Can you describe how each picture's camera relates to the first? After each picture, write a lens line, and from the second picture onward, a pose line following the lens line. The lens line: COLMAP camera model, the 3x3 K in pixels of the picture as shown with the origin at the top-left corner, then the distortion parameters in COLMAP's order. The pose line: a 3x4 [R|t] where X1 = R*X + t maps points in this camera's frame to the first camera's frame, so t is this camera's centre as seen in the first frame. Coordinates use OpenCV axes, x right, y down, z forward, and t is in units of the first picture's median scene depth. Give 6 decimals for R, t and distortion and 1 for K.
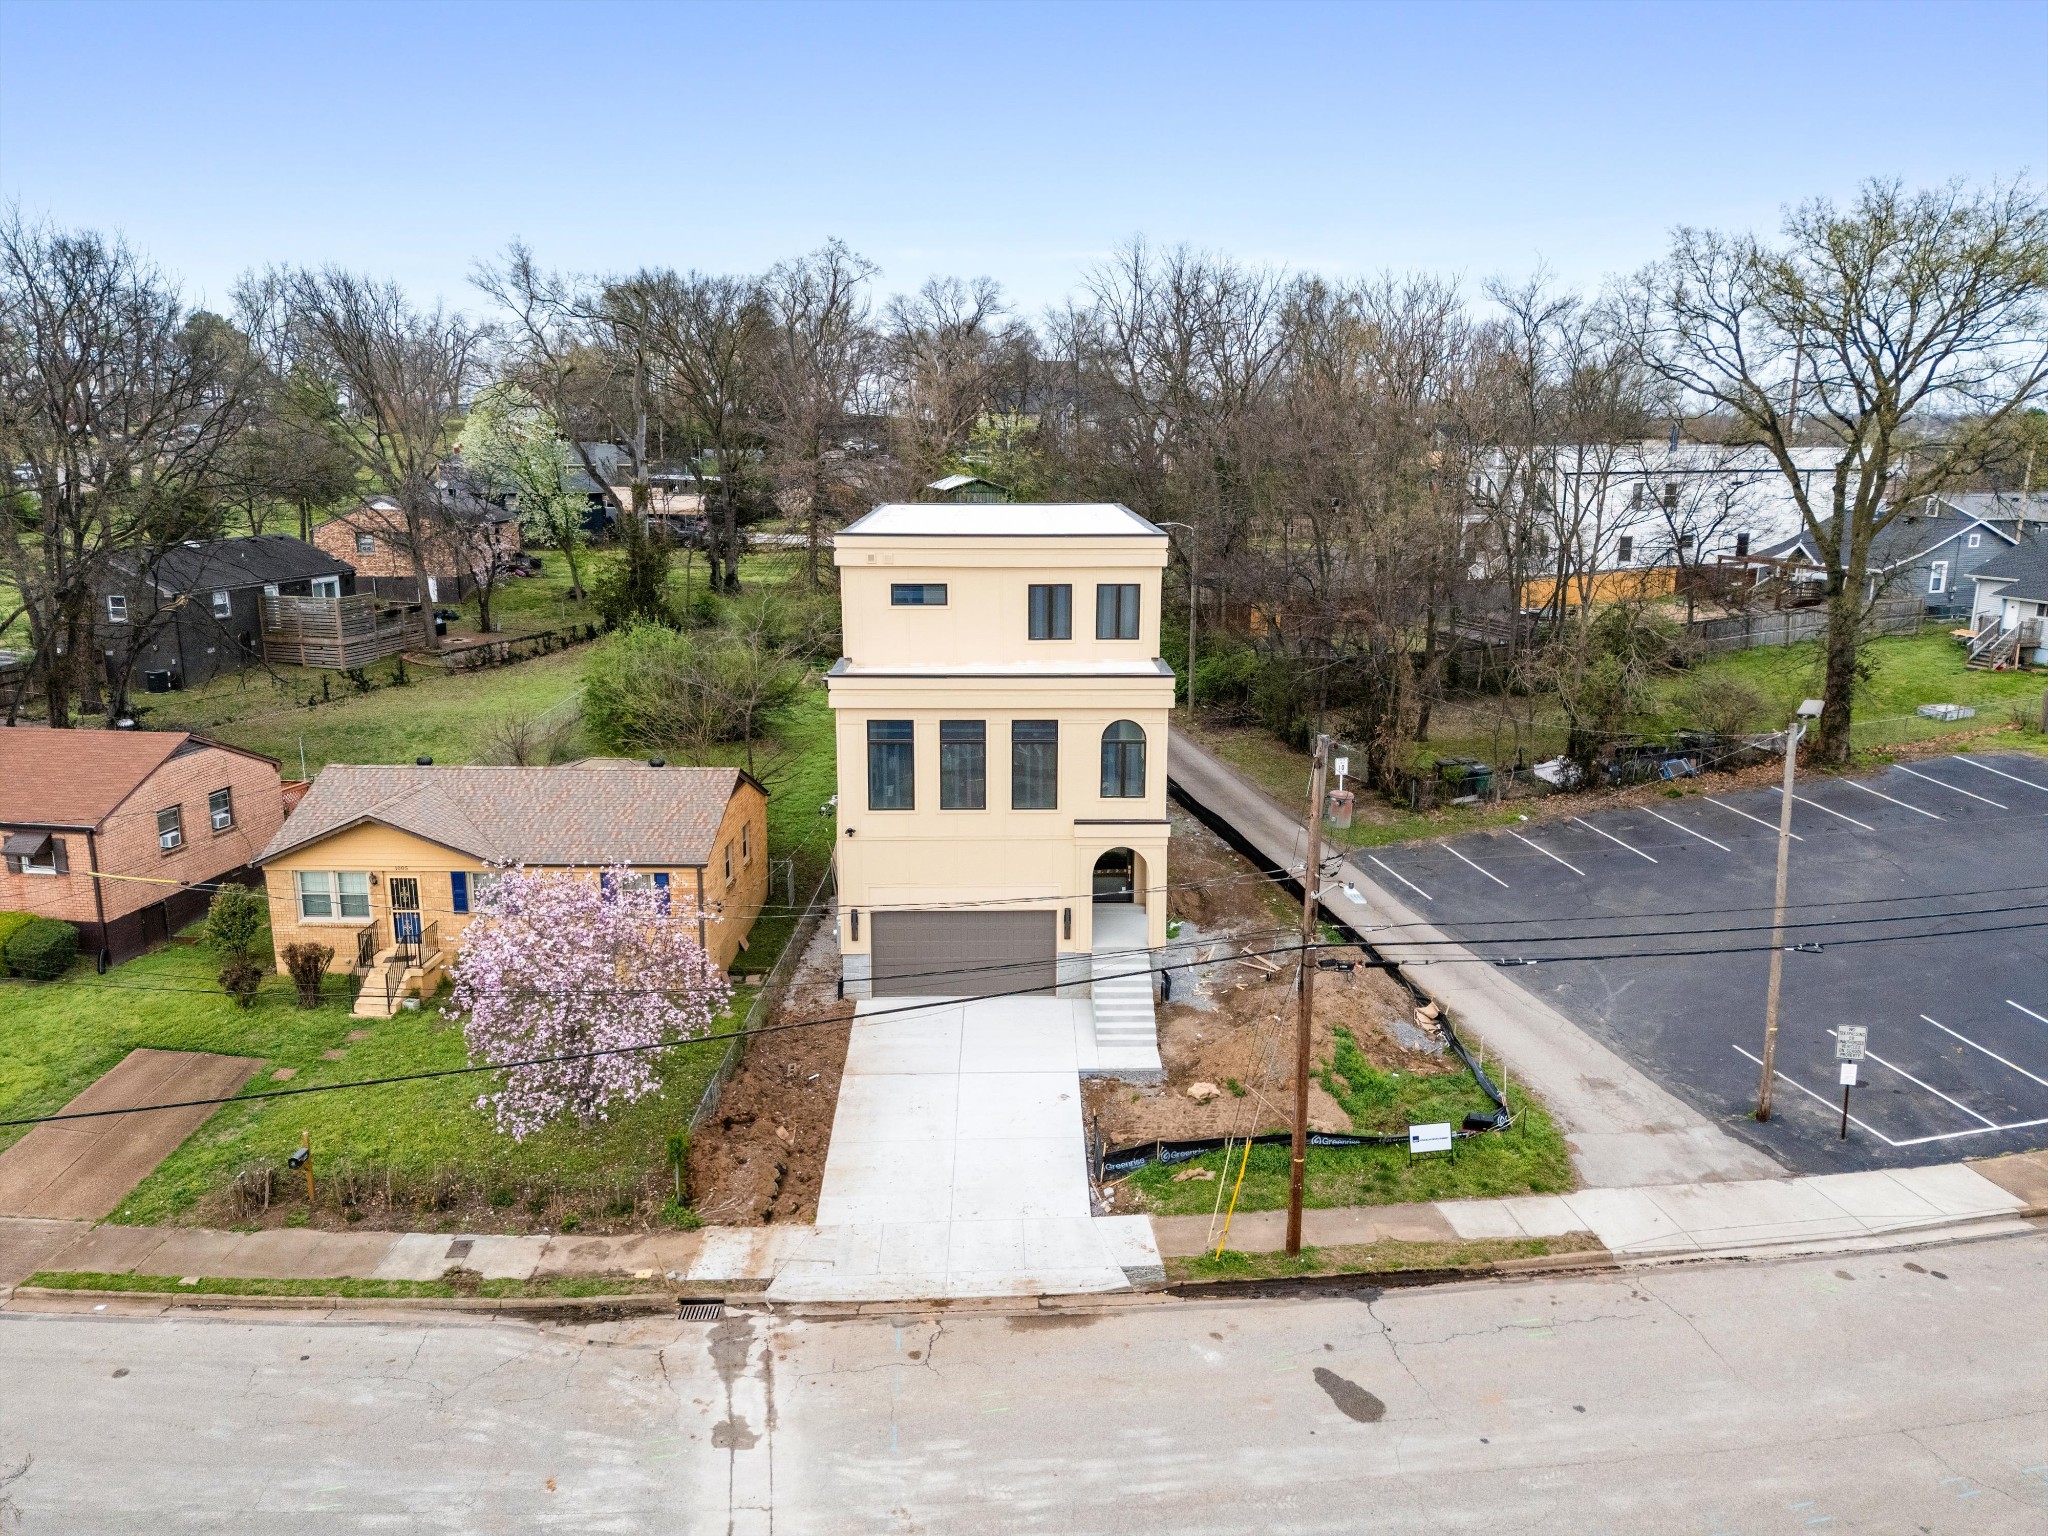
lens RADIAL K [[1513.4, 0, 1017.2], [0, 1513.4, 732.7], [0, 0, 1]] dist [0.054178, -0.044490]
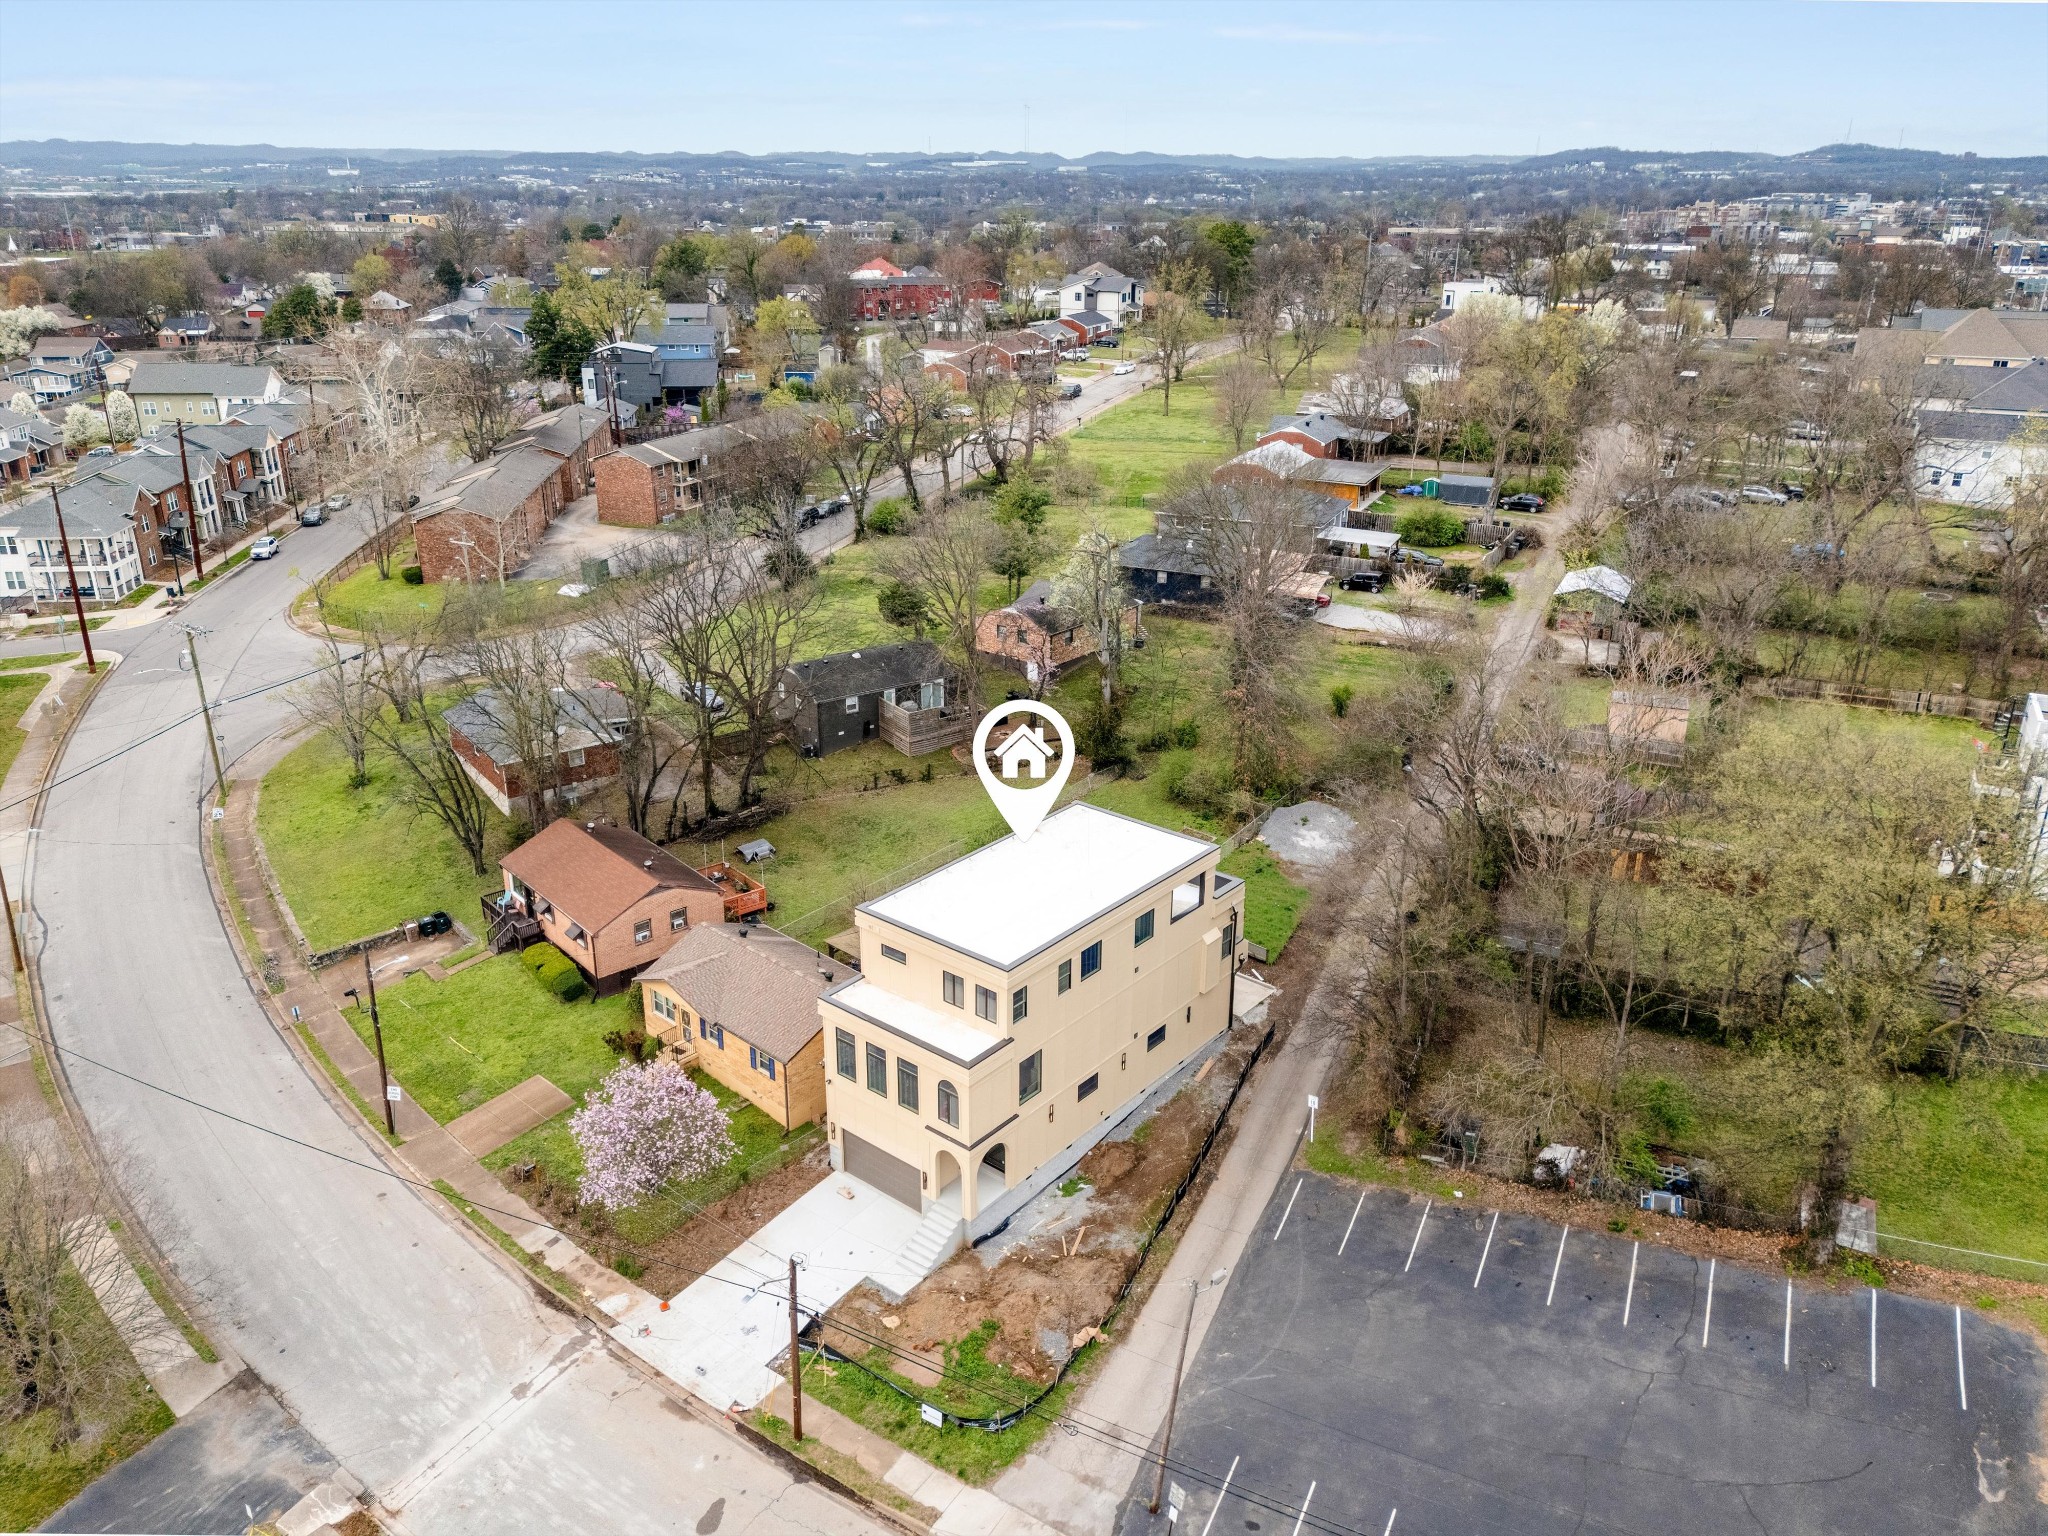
lens RADIAL K [[1513.4, 0, 1034.7], [0, 1513.4, 756.0], [0, 0, 1]] dist [0.054178, -0.044490]
pose [[0.763438, 0.234761, -0.601706, 1.013594], [-0.132008, 0.968654, 0.210438, -0.683663], [0.632247, -0.081227, 0.770497, -0.143150]]
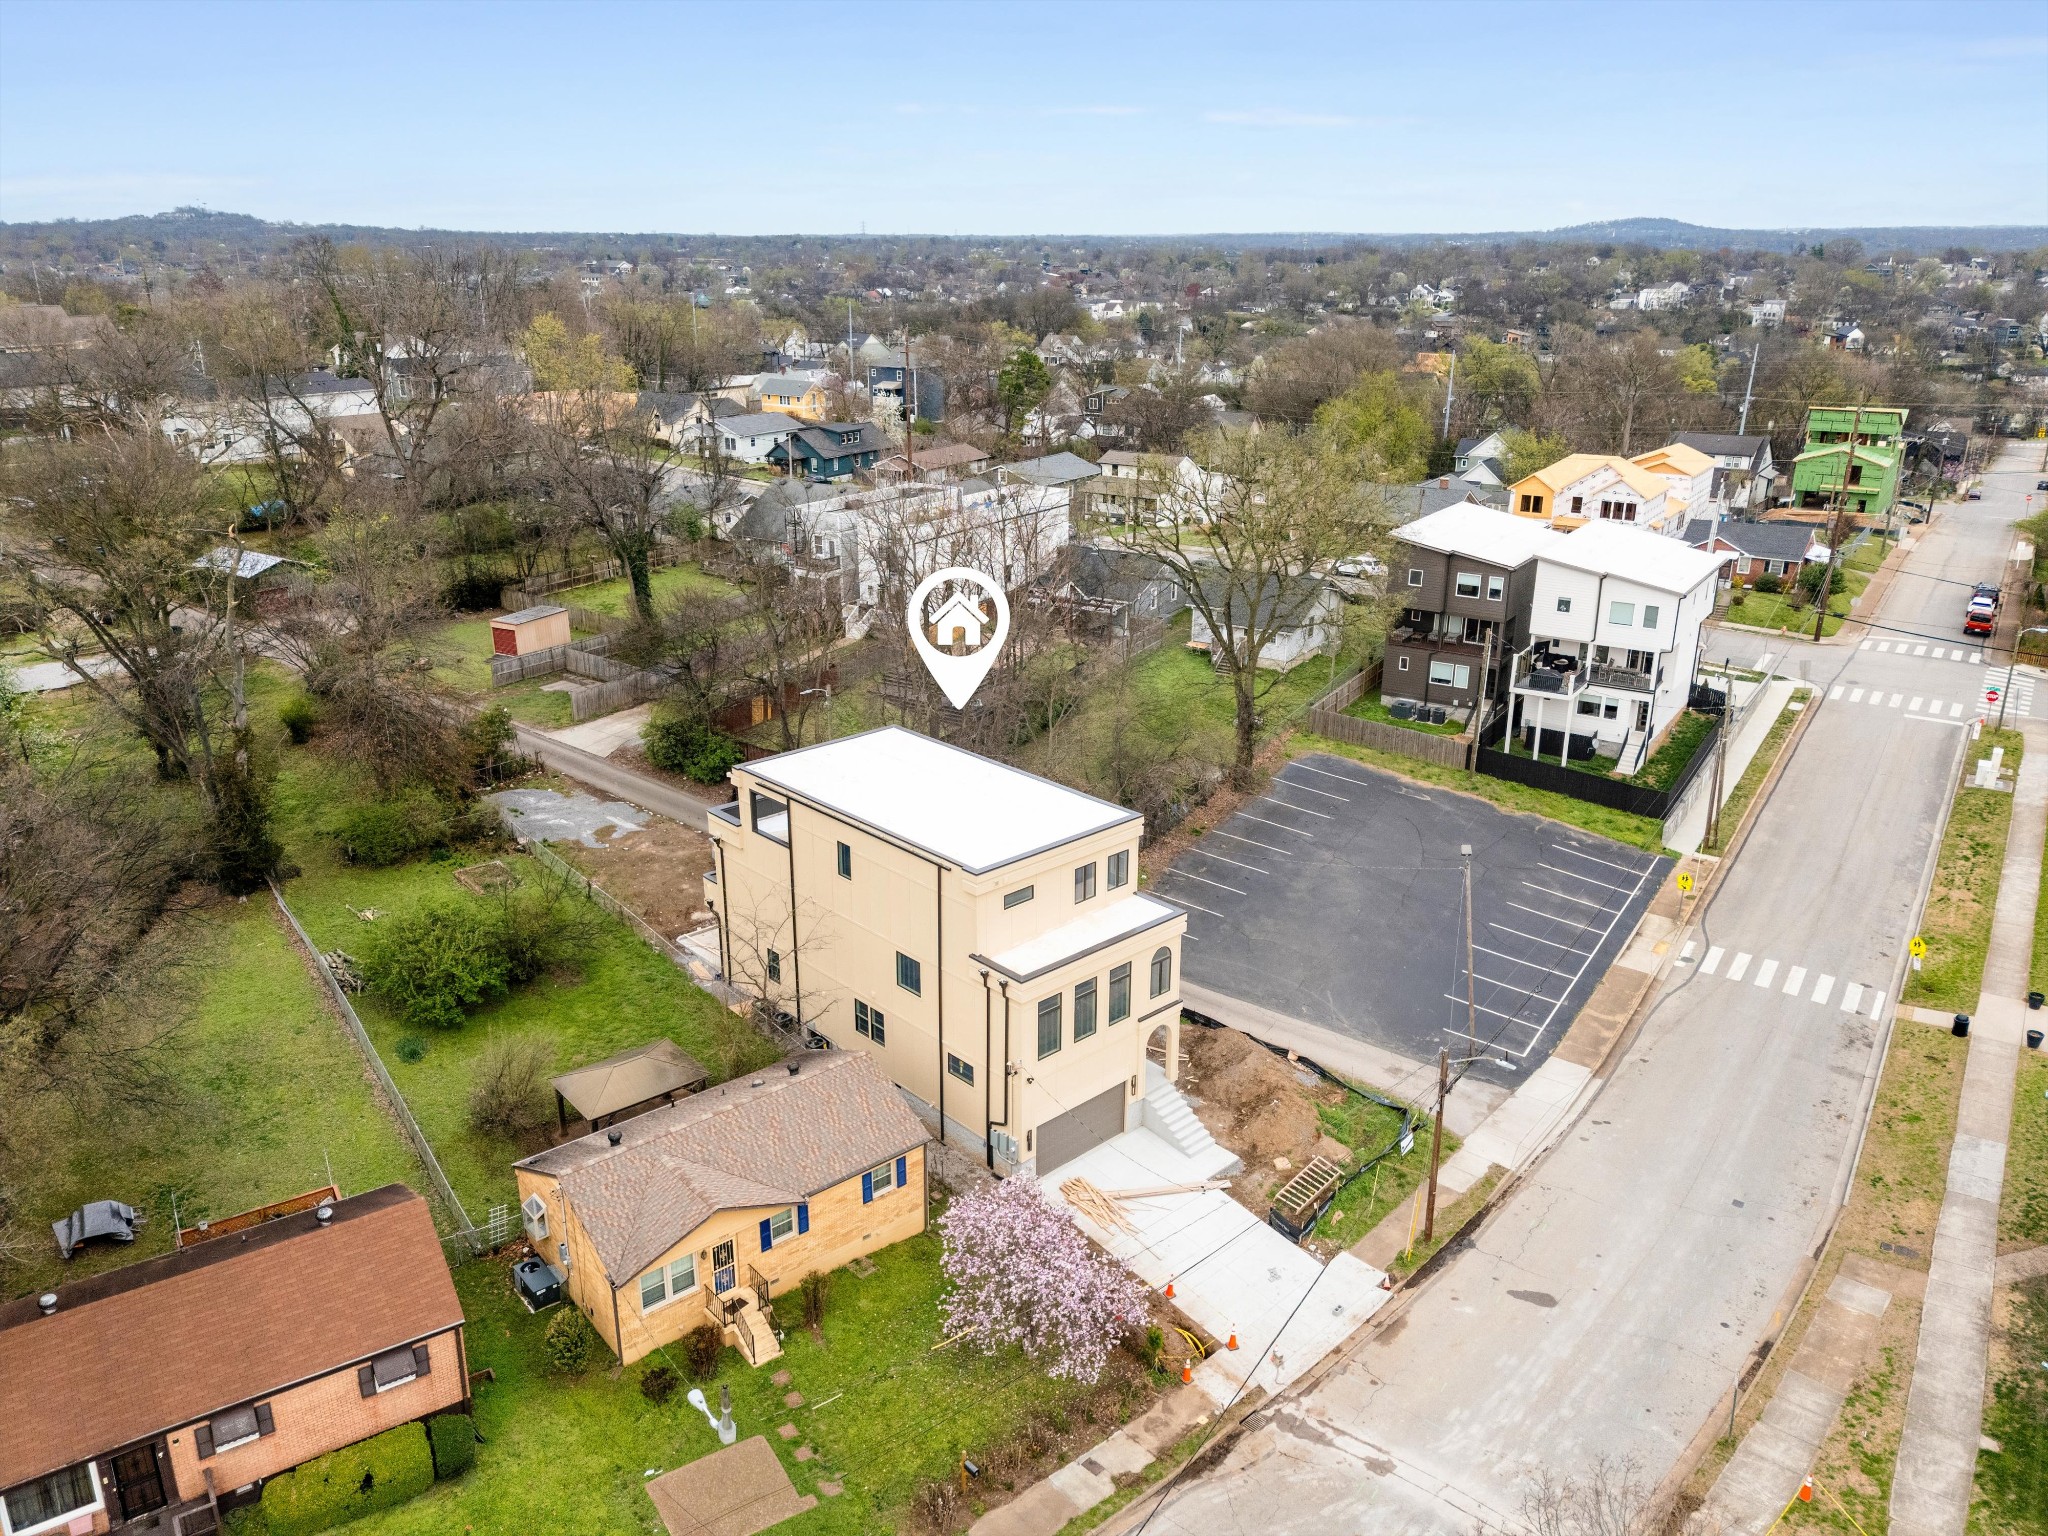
lens RADIAL K [[1513.4, 0, 1022.1], [0, 1513.4, 770.7], [0, 0, 1]] dist [0.054178, -0.044490]
pose [[0.741128, -0.221217, 0.633871, -0.942807], [0.131592, 0.973706, 0.185959, -0.475838], [-0.658341, -0.054407, 0.750751, -0.029503]]
